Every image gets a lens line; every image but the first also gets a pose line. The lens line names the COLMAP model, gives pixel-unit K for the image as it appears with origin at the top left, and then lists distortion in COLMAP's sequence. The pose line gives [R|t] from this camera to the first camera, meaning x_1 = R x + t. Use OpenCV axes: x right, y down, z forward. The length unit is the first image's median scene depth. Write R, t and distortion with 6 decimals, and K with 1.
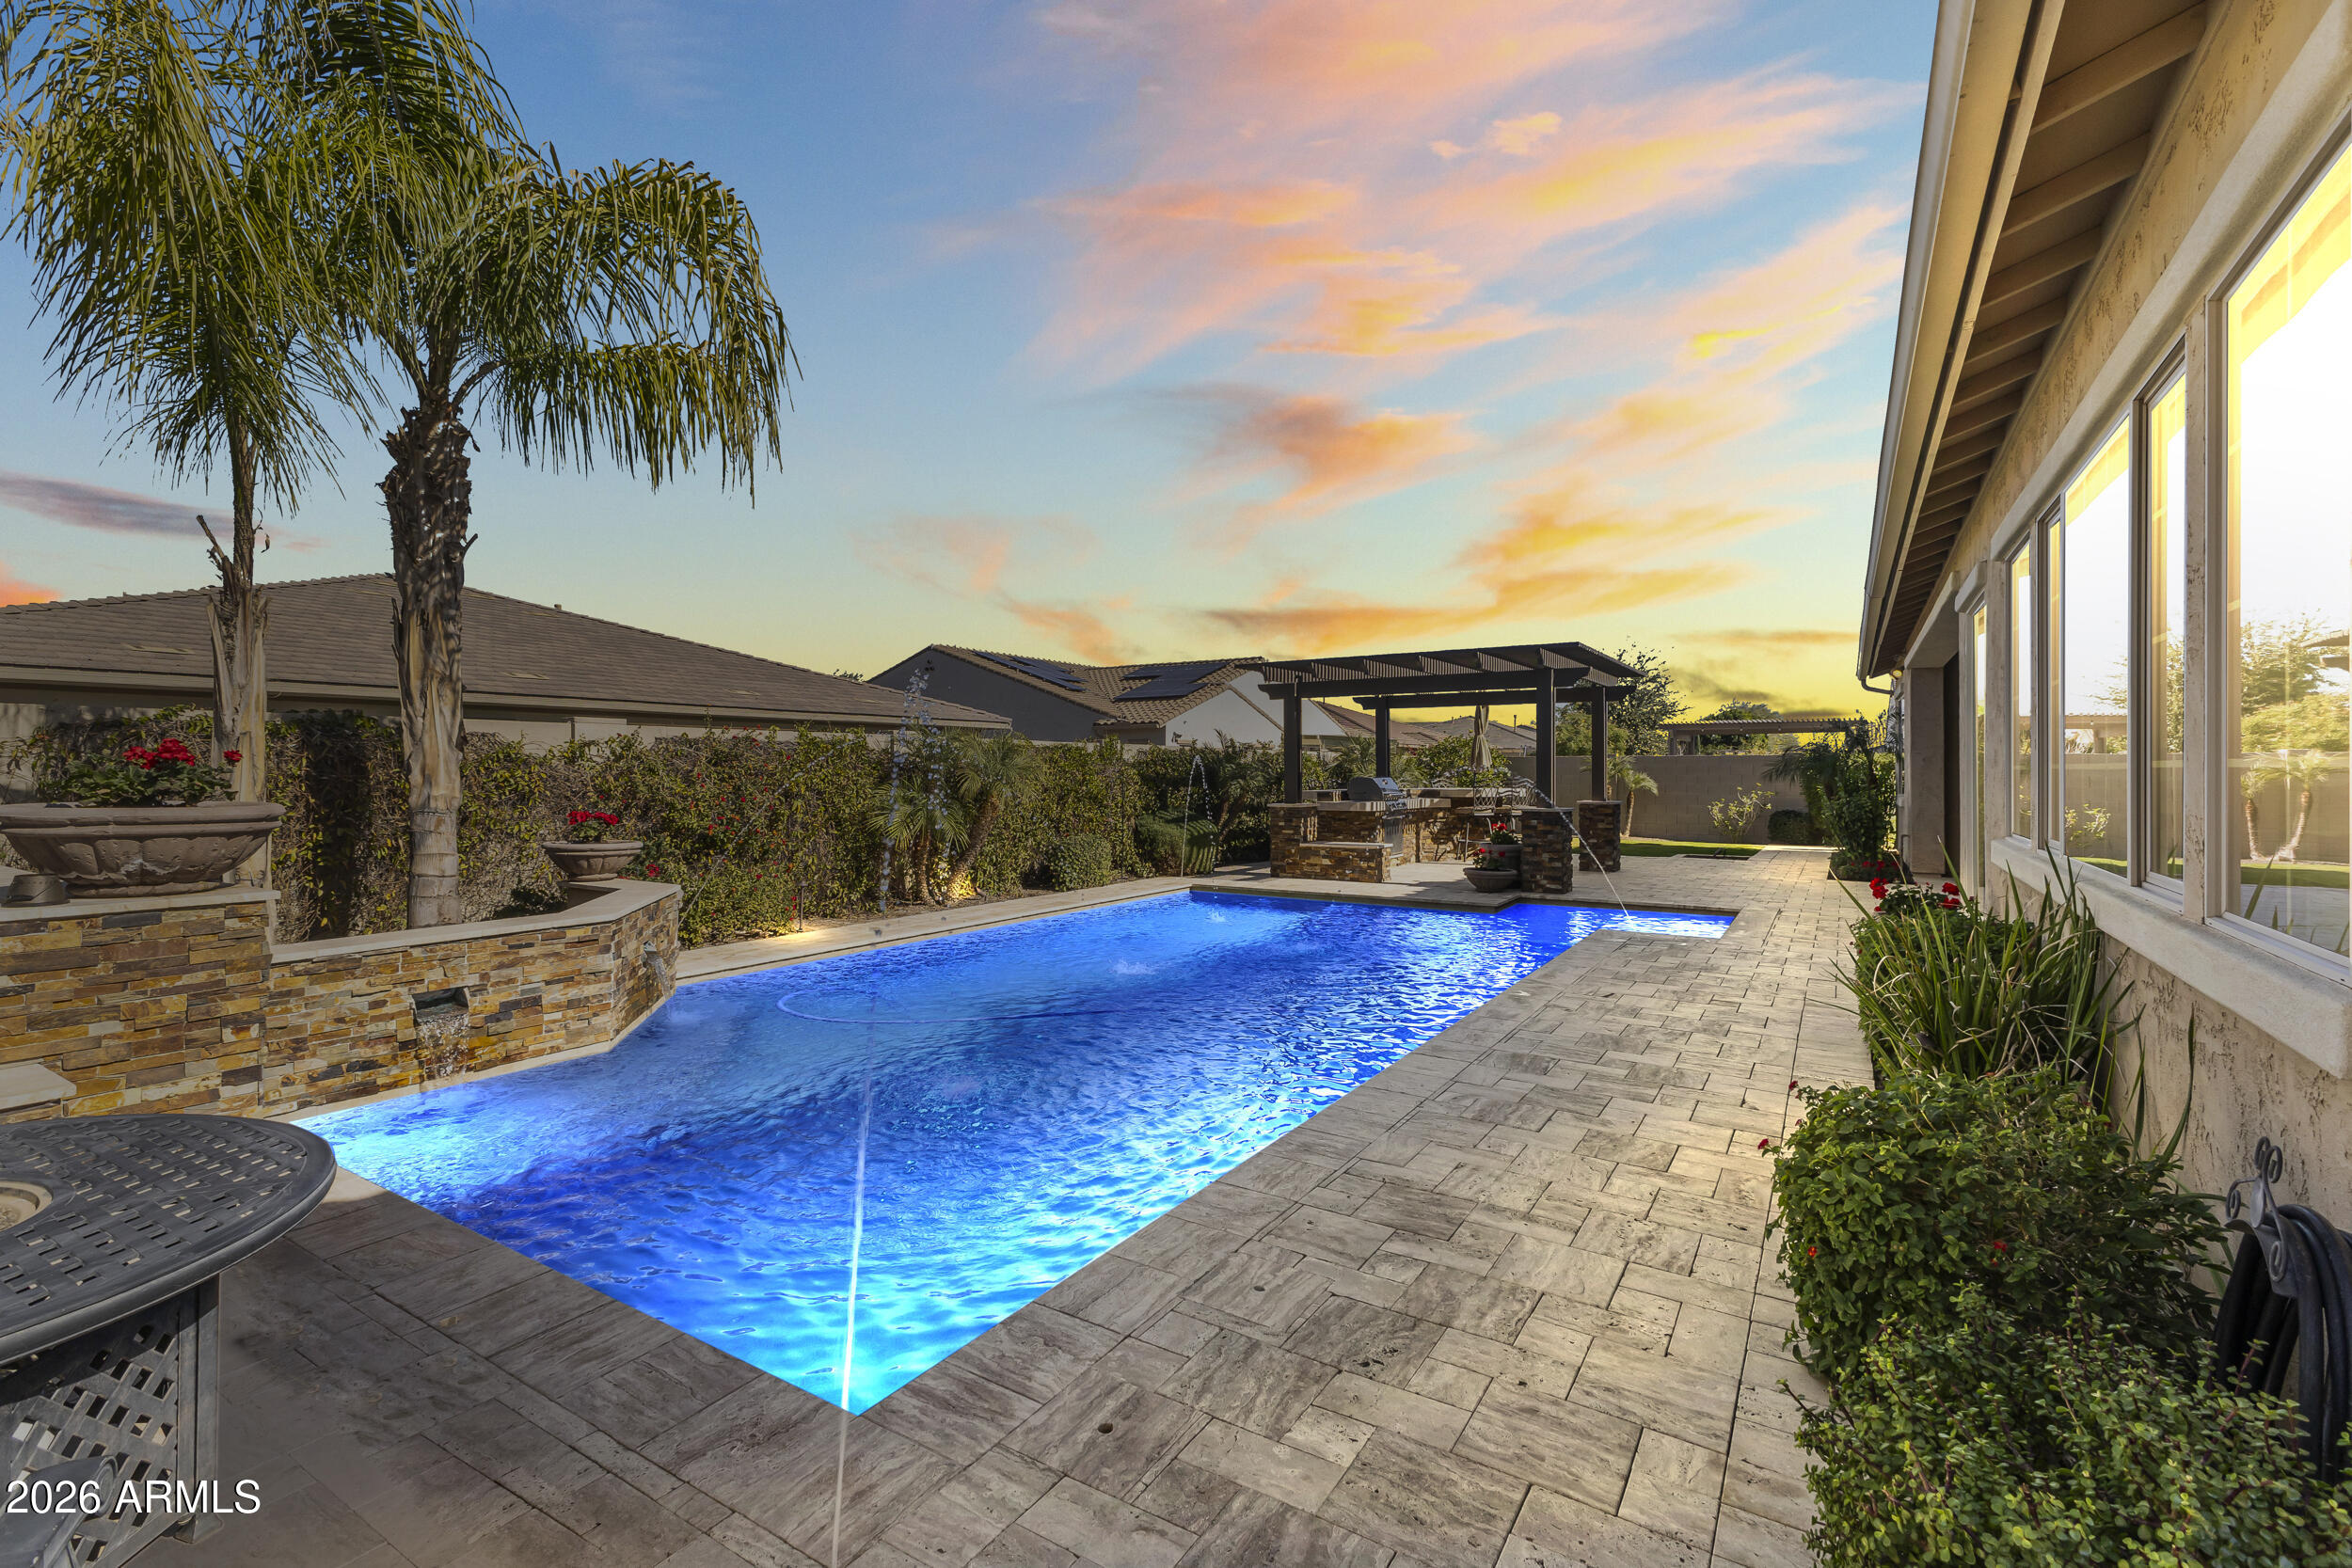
lens RADIAL K [[1035.1, 0, 1166.5], [0, 1035.1, 770.9], [0, 0, 1]] dist [0.020415, -0.004065]
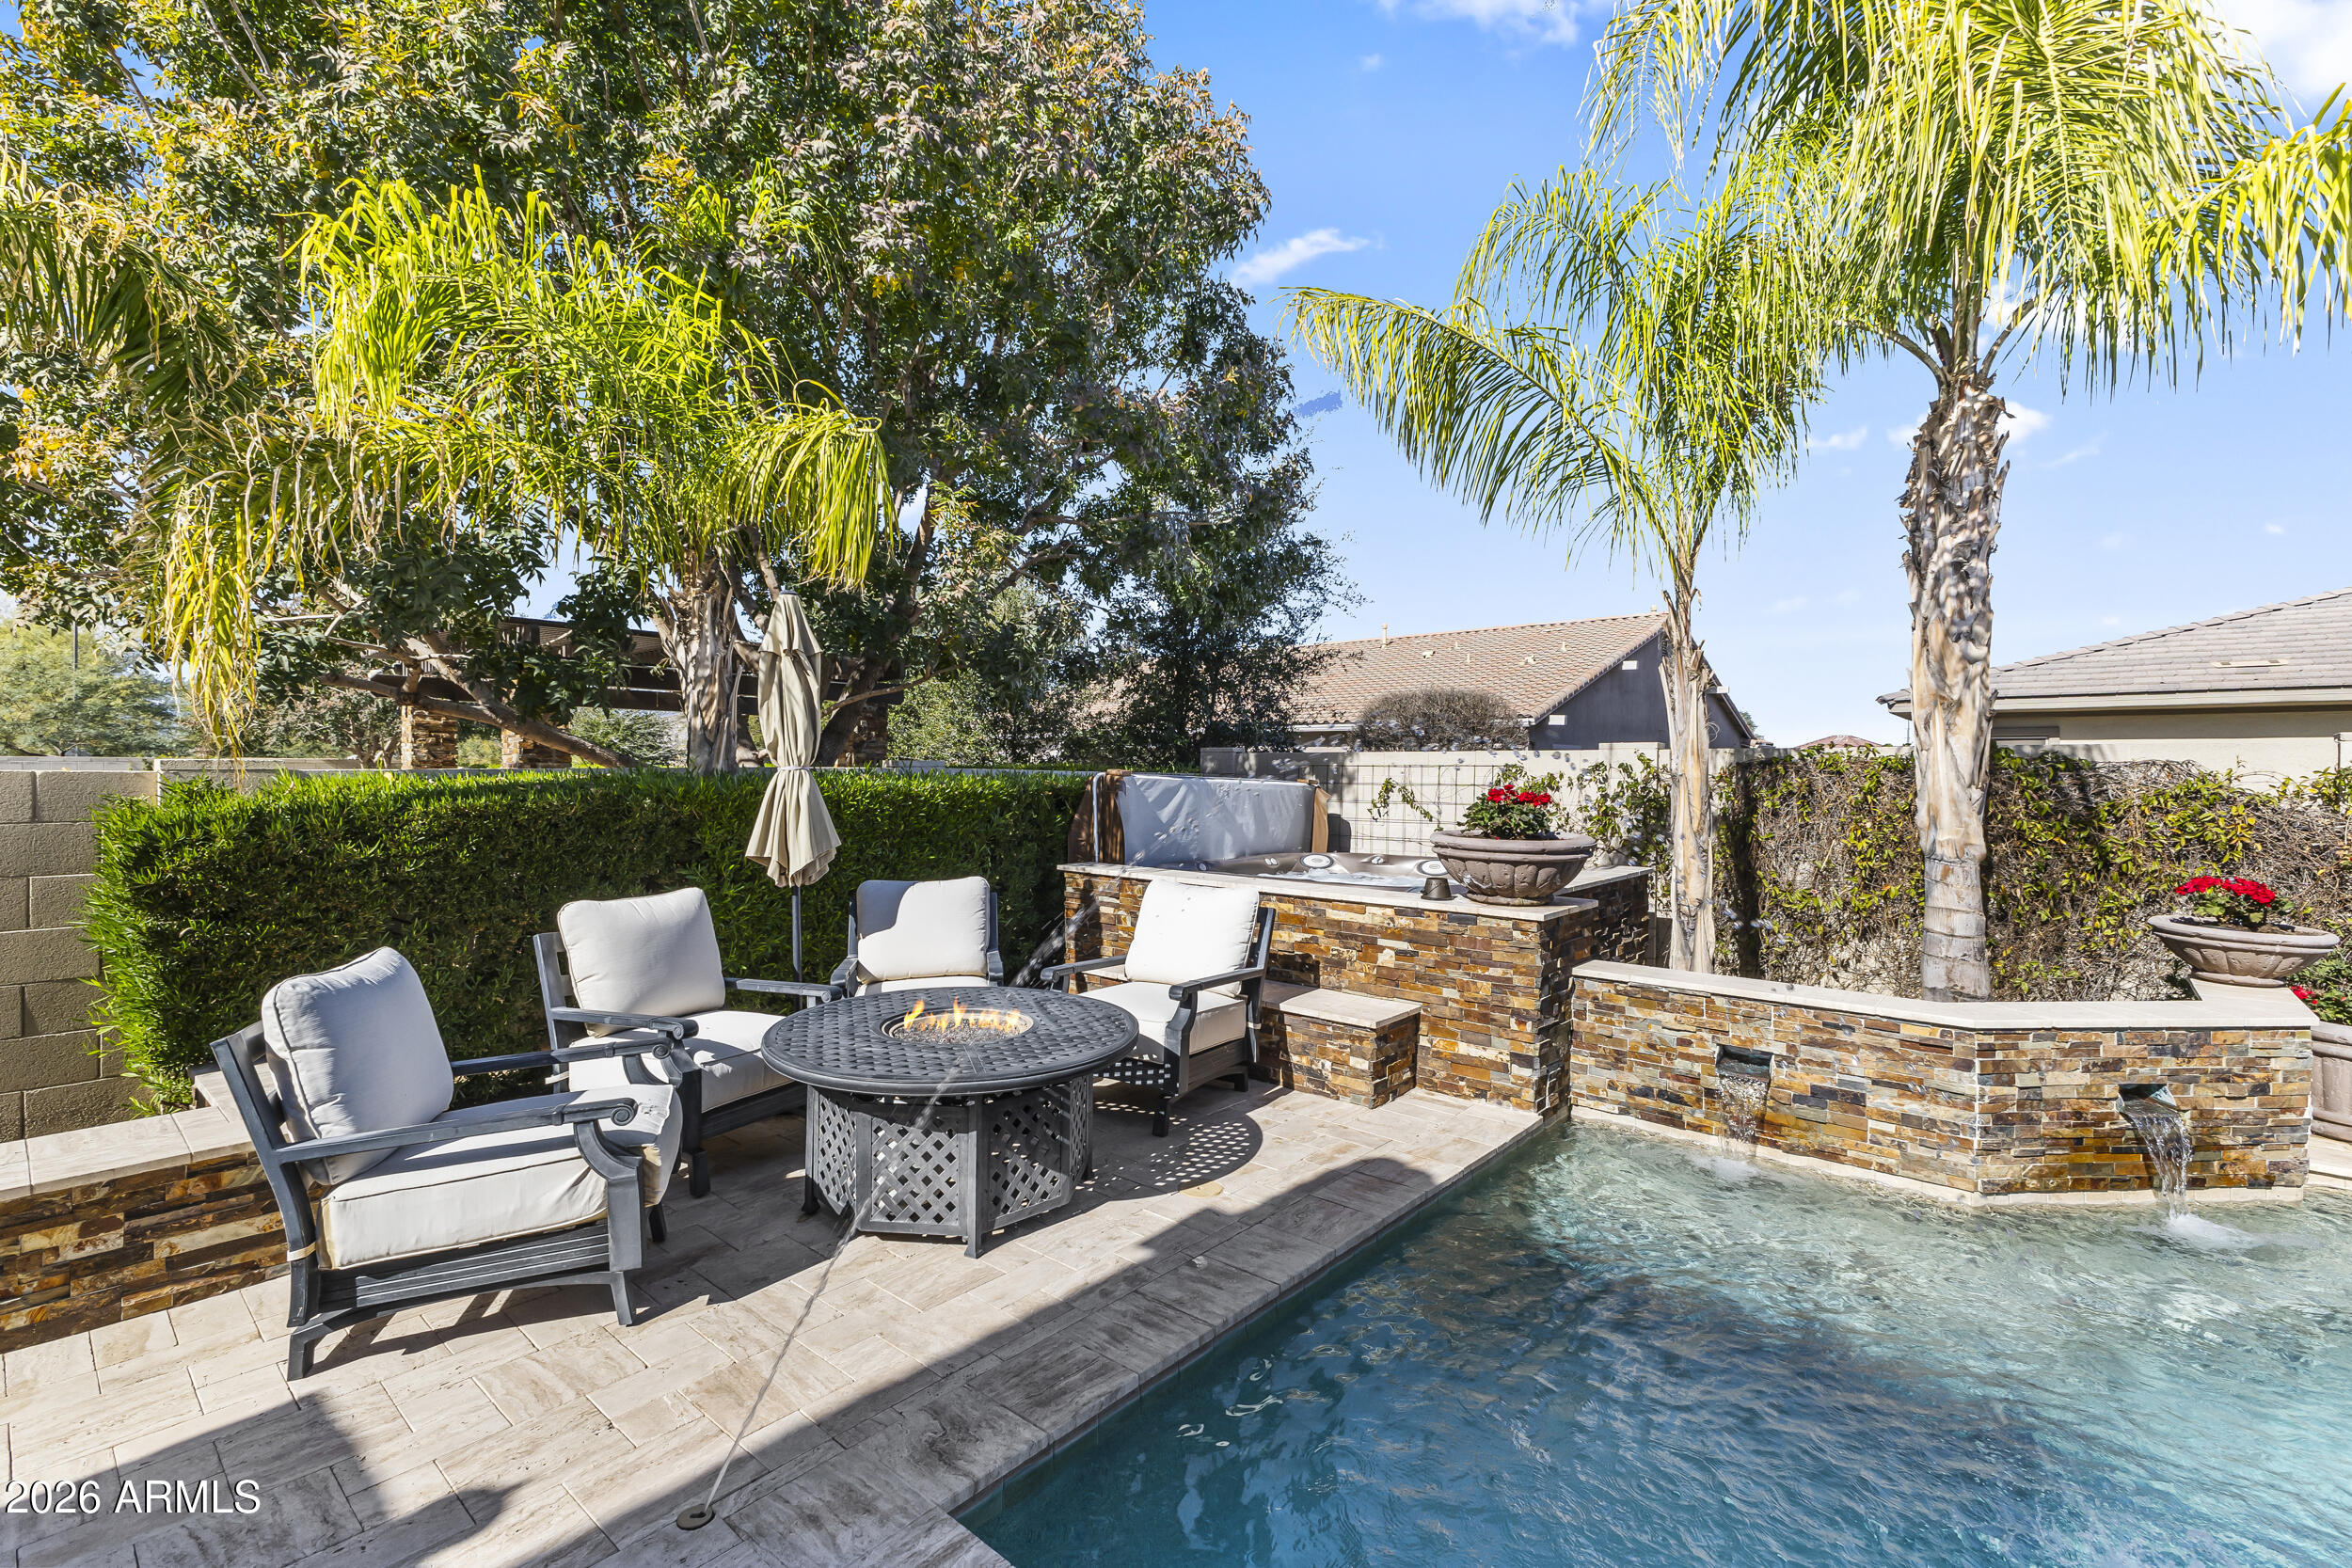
lens RADIAL K [[1035.1, 0, 1191.2], [0, 1035.1, 772.4], [0, 0, 1]] dist [0.020415, -0.004065]
pose [[-0.126314, 0.000945, -0.991990, 0.294078], [-0.010312, 0.999944, 0.002266, -0.035341], [0.991937, 0.010516, -0.126297, 0.607353]]
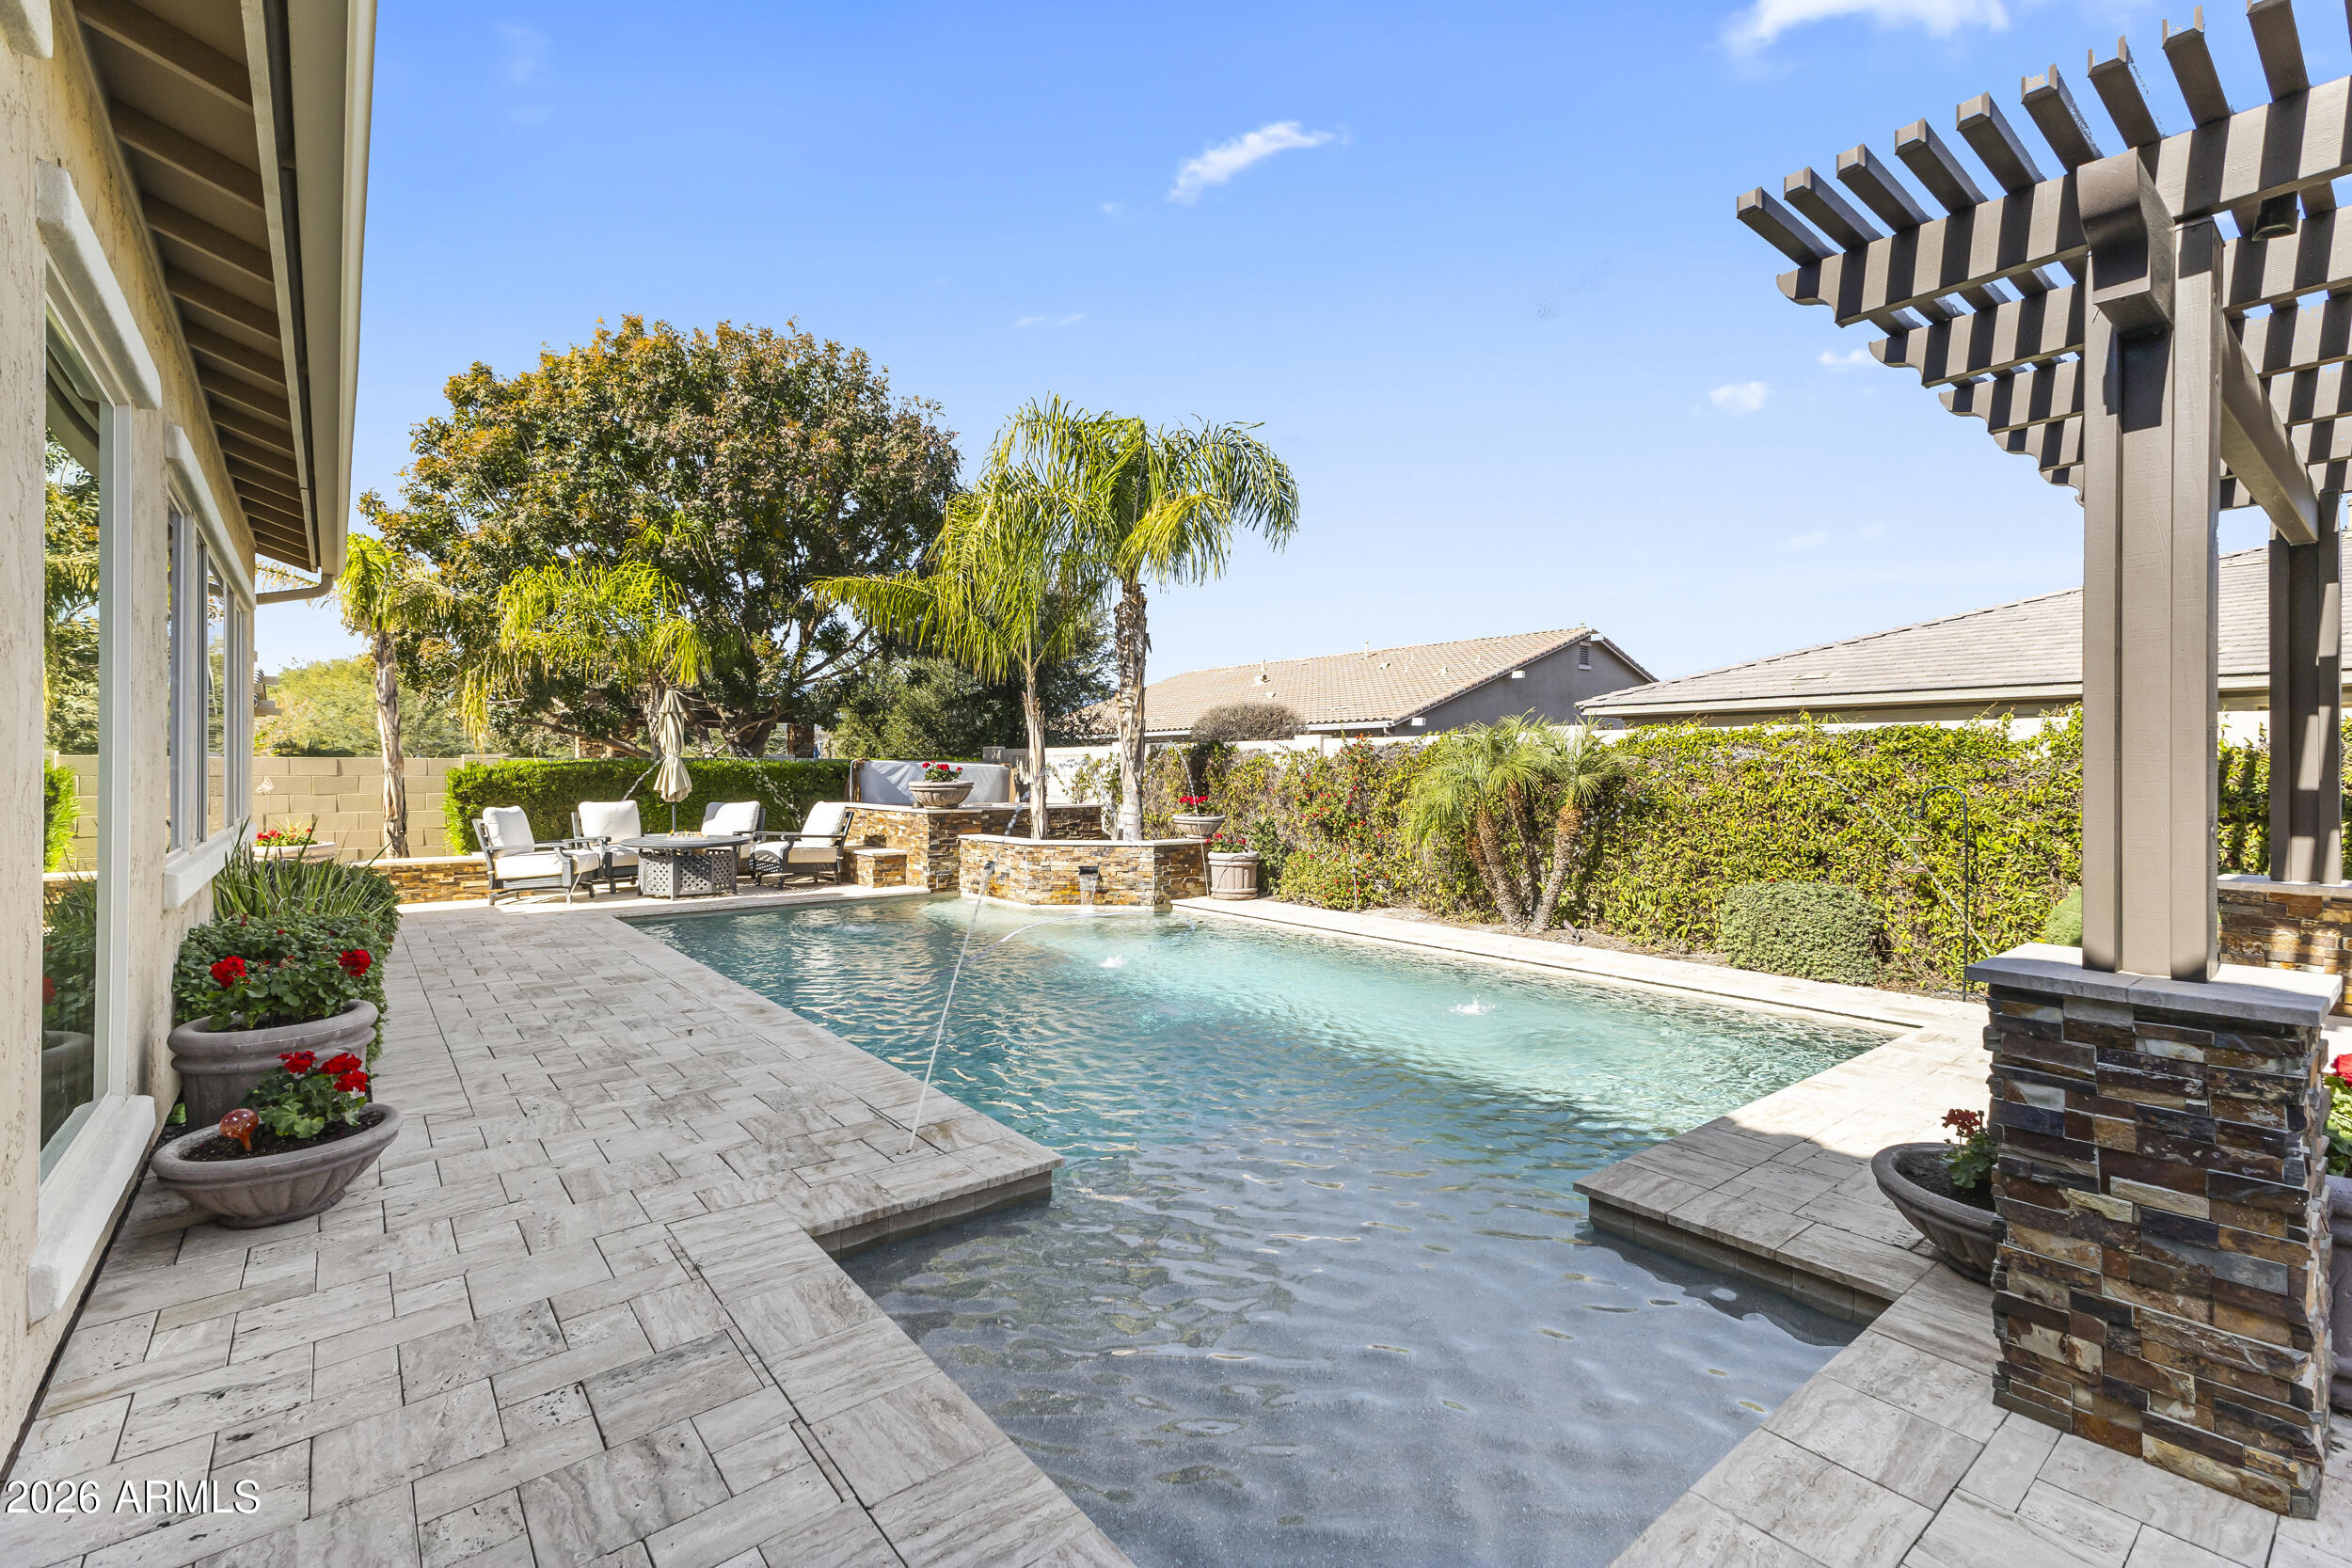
lens RADIAL K [[1035.1, 0, 1177.7], [0, 1035.1, 758.7], [0, 0, 1]] dist [0.020415, -0.004065]
pose [[-0.302851, -0.010163, -0.952984, 1.426738], [-0.005636, 0.999945, -0.008872, -0.010390], [0.953021, 0.002684, -0.302892, 2.068469]]
